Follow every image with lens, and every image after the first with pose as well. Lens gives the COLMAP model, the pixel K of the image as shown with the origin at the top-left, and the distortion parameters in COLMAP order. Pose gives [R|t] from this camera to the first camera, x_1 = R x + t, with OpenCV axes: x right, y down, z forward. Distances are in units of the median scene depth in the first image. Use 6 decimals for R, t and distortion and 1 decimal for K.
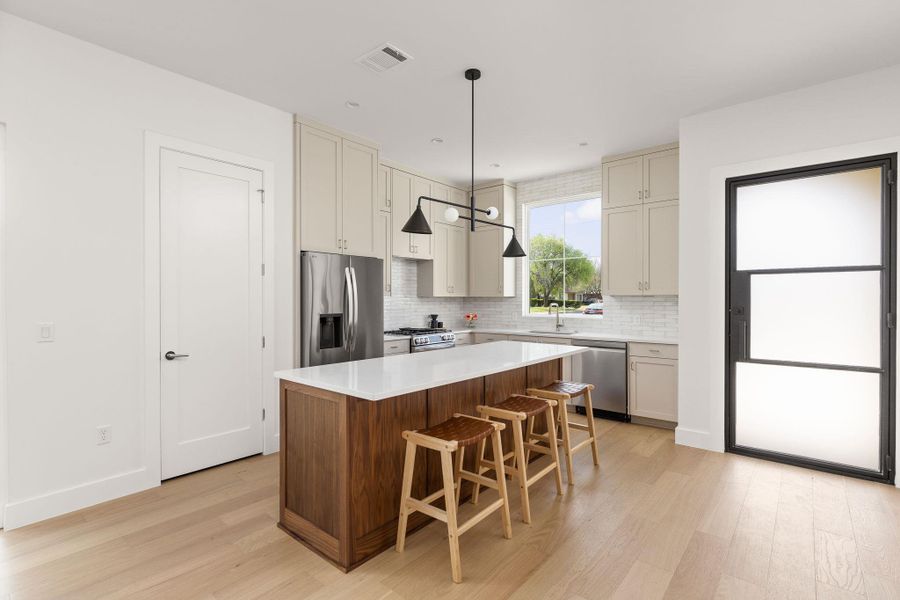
lens RADIAL K [[422.7, 0, 450.0], [0, 422.7, 300.0], [0, 0, 1]] dist [-0.000051, -0.000111]
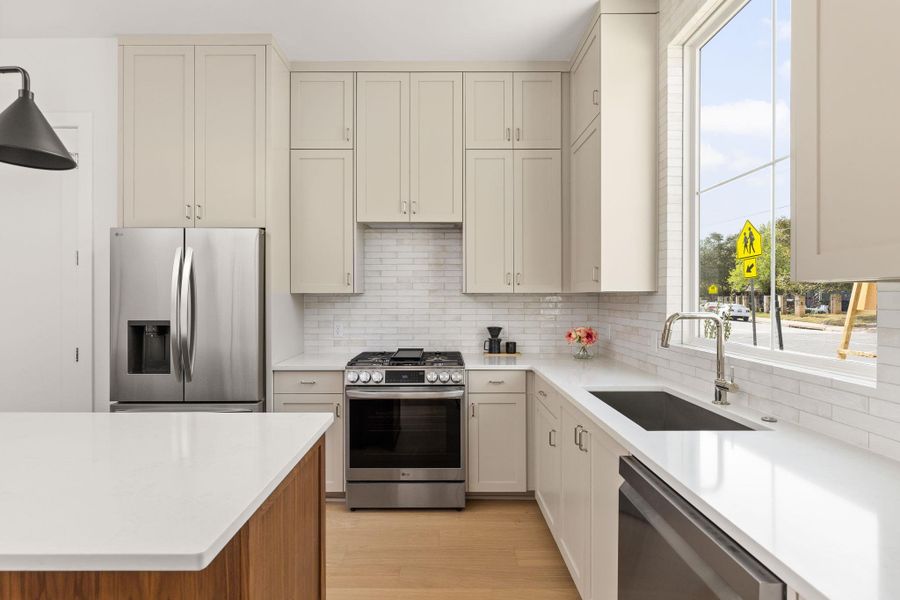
lens RADIAL K [[440.1, 0, 444.7], [0, 440.1, 299.3], [0, 0, 1]] dist [0.000476, 0.000093]
pose [[0.642326, 0.004182, -0.766420, 0.517751], [-0.002474, 0.999991, 0.003383, -0.002804], [0.766427, -0.000277, 0.642331, 0.898968]]
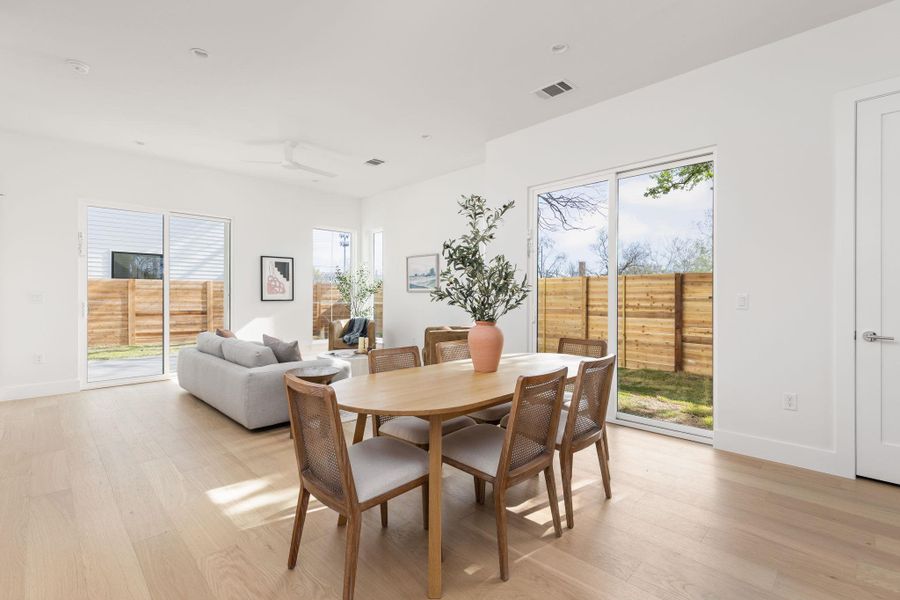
lens RADIAL K [[412.1, 0, 446.4], [0, 412.1, 296.7], [0, 0, 1]] dist [0.002446, 0.000385]
pose [[-0.093307, 0.002285, -0.995635, 0.200425], [-0.003946, 0.999989, 0.002664, 0.040244], [0.995630, 0.004177, -0.093297, 0.166932]]
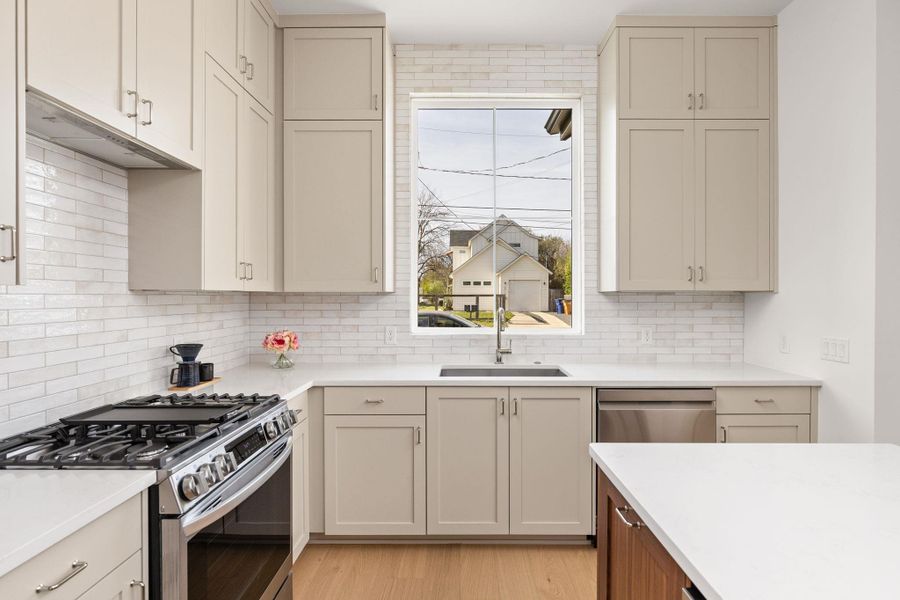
lens RADIAL K [[437.6, 0, 459.9], [0, 437.6, 299.5], [0, 0, 1]] dist [-0.002721, -0.000494]
pose [[0.768756, -0.001891, 0.639539, -0.141388], [-0.000275, 0.999995, 0.003287, -0.003191], [-0.639542, -0.002703, 0.768751, 0.896908]]
